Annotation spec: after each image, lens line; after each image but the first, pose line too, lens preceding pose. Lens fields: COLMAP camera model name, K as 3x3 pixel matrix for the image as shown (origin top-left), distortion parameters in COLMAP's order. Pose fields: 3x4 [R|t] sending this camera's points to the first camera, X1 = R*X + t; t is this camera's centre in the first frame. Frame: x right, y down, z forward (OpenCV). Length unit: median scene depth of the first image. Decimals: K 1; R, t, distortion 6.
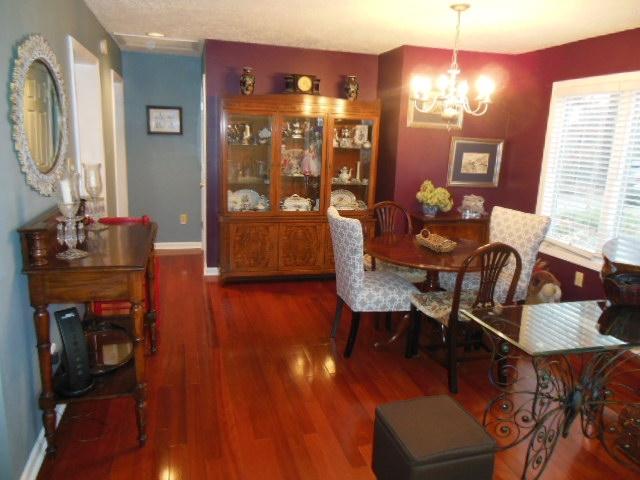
lens RADIAL K [[490.9, 0, 316.8], [0, 490.9, 241.7], [0, 0, 1]] dist [-0.039873, 0.072479]
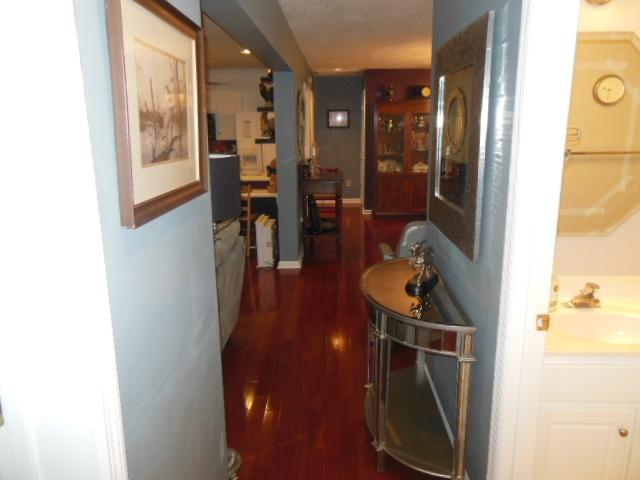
lens RADIAL K [[490.9, 0, 319.6], [0, 490.9, 241.0], [0, 0, 1]] dist [-0.039873, 0.072479]
pose [[0.955373, 0.020627, -0.294680, 0.118014], [-0.015745, 0.999697, 0.018929, 0.134926], [0.294982, -0.013445, 0.955408, -0.614185]]
